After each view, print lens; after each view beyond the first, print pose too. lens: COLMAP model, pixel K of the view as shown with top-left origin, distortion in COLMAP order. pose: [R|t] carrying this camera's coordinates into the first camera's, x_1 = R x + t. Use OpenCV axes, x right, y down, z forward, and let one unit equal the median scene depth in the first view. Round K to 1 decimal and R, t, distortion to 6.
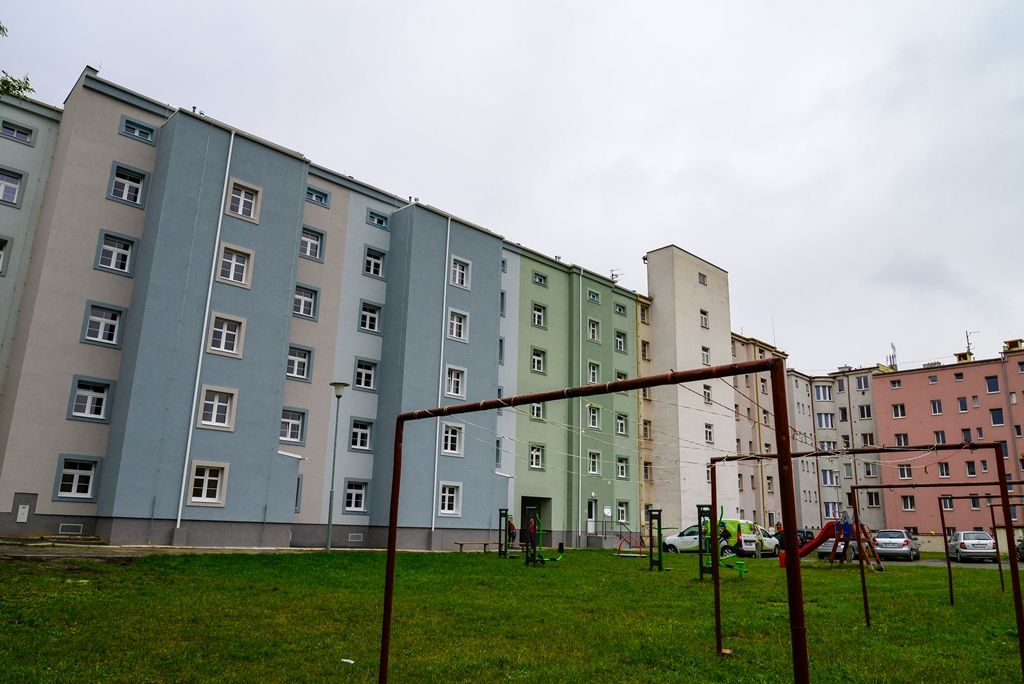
lens RADIAL K [[700.2, 0, 513.7], [0, 700.2, 344.7], [0, 0, 1]] dist [-0.034496, -0.000585]
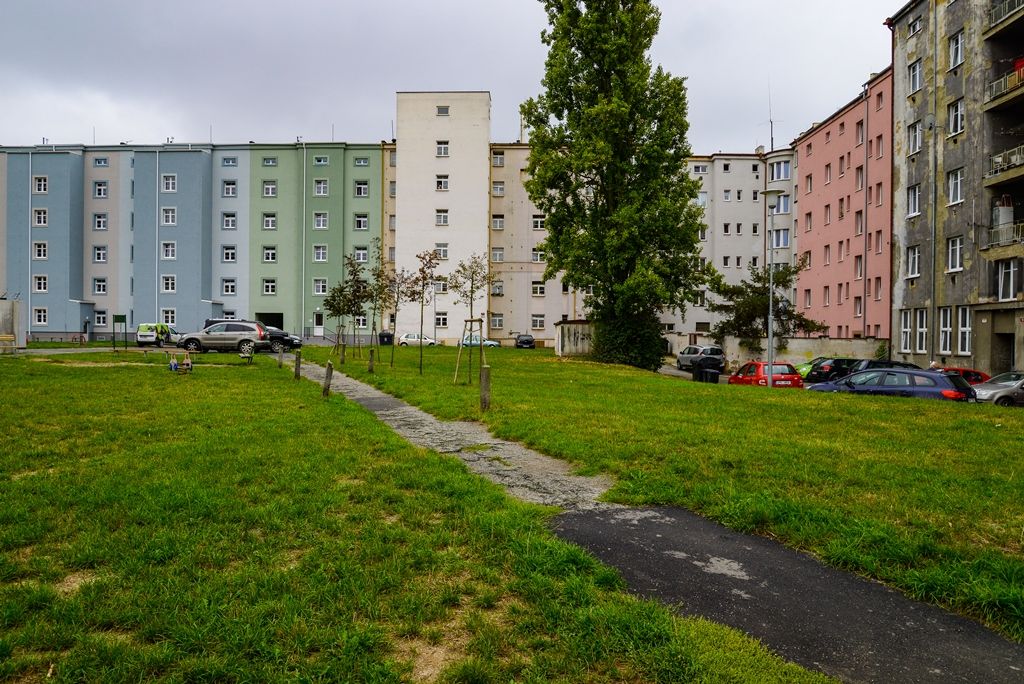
lens RADIAL K [[700.2, 0, 513.6], [0, 700.2, 338.4], [0, 0, 1]] dist [-0.034496, -0.000585]
pose [[0.704296, -0.019395, -0.709642, 1.384811], [0.189356, 0.968543, 0.161459, 0.119273], [0.684187, -0.248089, 0.685813, 0.292162]]
